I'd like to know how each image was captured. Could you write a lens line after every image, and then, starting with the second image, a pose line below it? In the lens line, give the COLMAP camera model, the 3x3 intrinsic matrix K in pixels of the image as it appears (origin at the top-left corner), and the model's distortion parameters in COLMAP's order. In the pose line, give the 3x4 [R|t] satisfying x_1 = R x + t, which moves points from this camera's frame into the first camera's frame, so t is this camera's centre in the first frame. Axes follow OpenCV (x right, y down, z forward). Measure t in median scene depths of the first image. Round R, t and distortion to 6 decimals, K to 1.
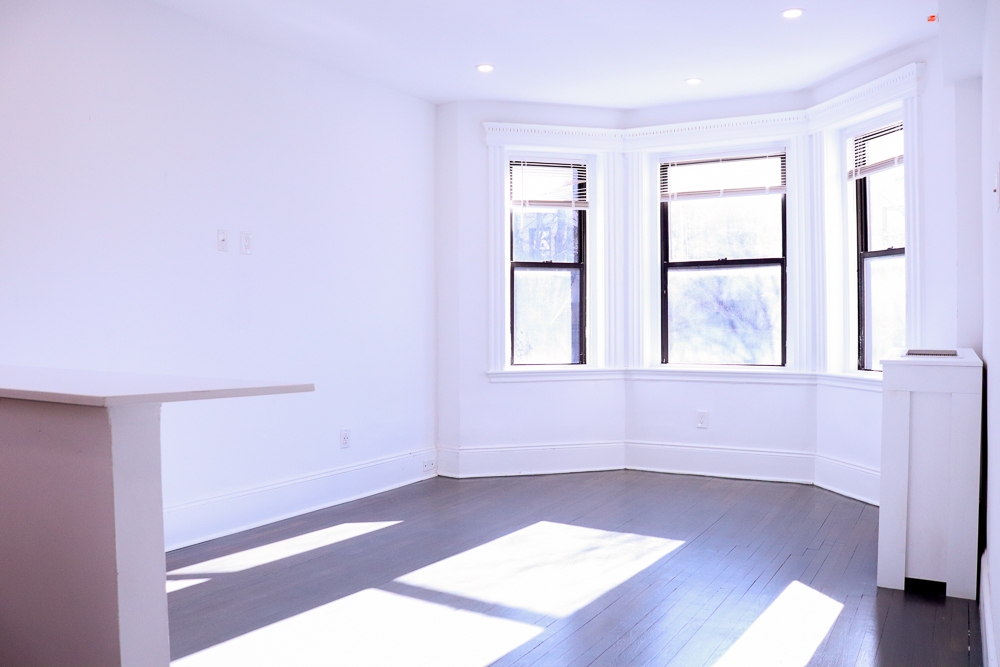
lens RADIAL K [[836.0, 0, 500.6], [0, 836.0, 338.2], [0, 0, 1]] dist [-0.155013, 0.141033]
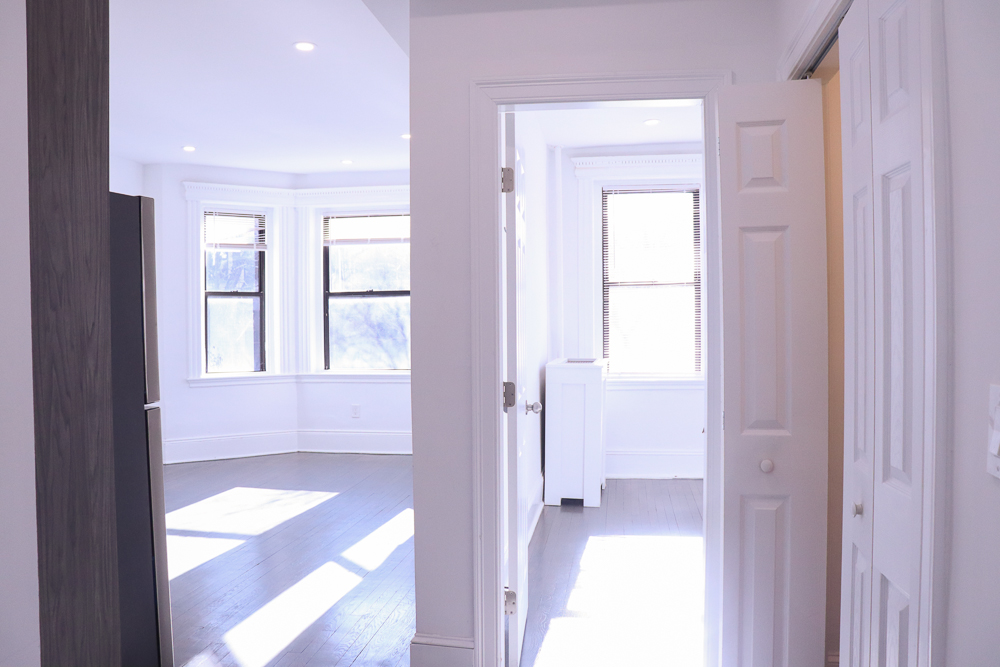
lens RADIAL K [[836.0, 0, 500.6], [0, 836.0, 338.2], [0, 0, 1]] dist [-0.155013, 0.141033]
pose [[0.927120, -0.009412, 0.374645, -0.038560], [0.010172, 0.999948, -0.000051, -0.016169], [-0.374626, 0.003858, 0.927168, -0.316119]]
